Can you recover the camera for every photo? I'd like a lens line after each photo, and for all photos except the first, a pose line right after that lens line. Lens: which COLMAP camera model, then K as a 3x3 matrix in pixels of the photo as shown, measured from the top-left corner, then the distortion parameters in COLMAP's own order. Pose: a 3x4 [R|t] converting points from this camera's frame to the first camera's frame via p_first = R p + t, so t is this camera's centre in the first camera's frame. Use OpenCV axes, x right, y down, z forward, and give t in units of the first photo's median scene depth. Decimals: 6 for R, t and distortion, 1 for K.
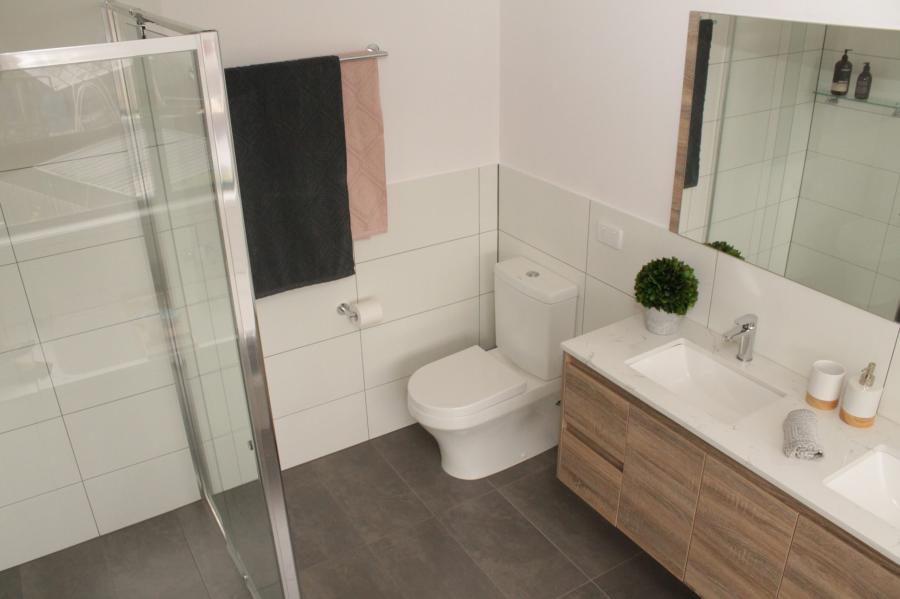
lens RADIAL K [[757.7, 0, 446.3], [0, 757.7, 304.7], [0, 0, 1]] dist [-0.172146, 0.152938]
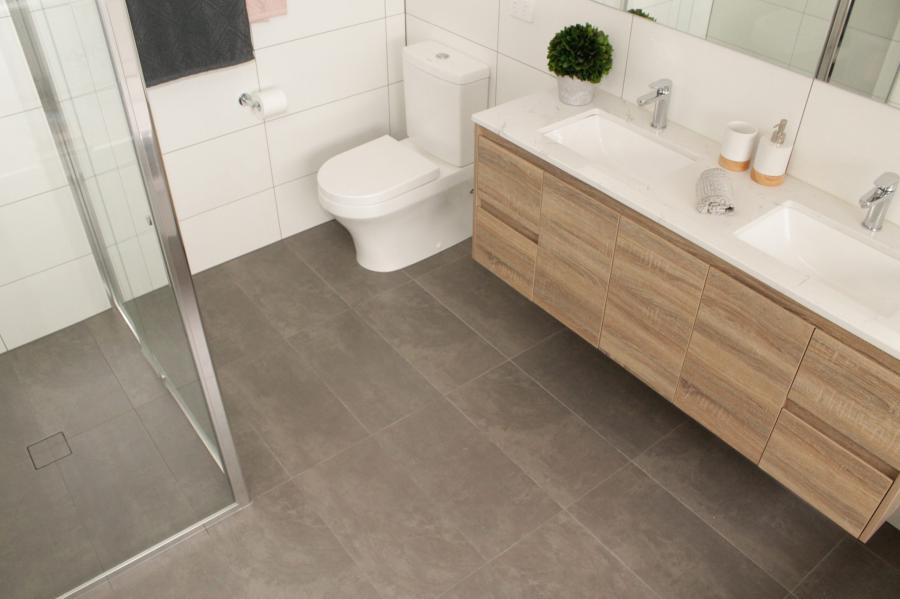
lens RADIAL K [[757.7, 0, 446.3], [0, 757.7, 304.7], [0, 0, 1]] dist [-0.172146, 0.152938]
pose [[0.993368, -0.051380, 0.102860, 0.007742], [0.027139, 0.974101, 0.224480, 0.072783], [-0.111730, -0.220200, 0.969035, 0.019459]]
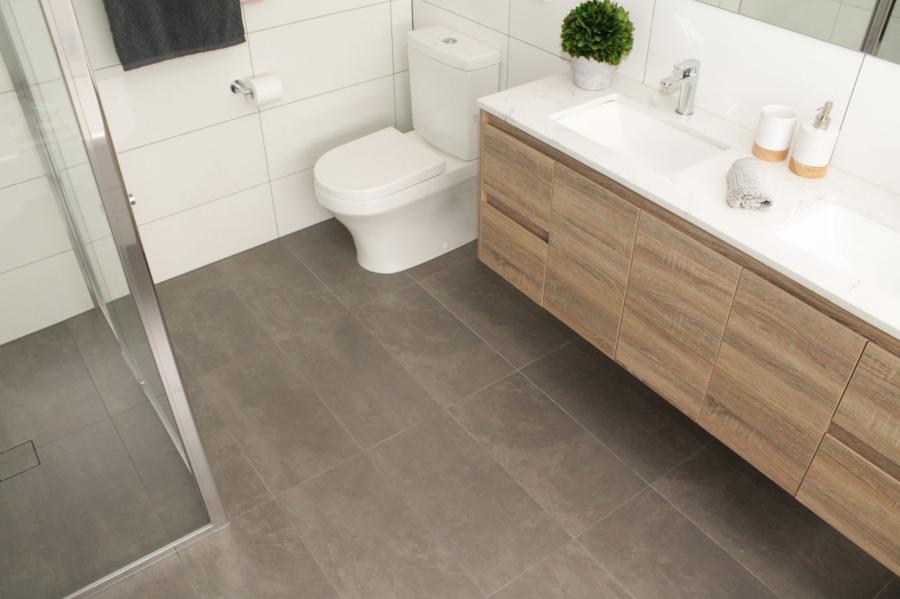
lens RADIAL K [[757.7, 0, 446.3], [0, 757.7, 304.7], [0, 0, 1]] dist [-0.172146, 0.152938]
pose [[0.996477, -0.037819, 0.074860, 0.043617], [0.020782, 0.976067, 0.216476, 0.096752], [-0.081255, -0.214157, 0.973414, 0.110871]]
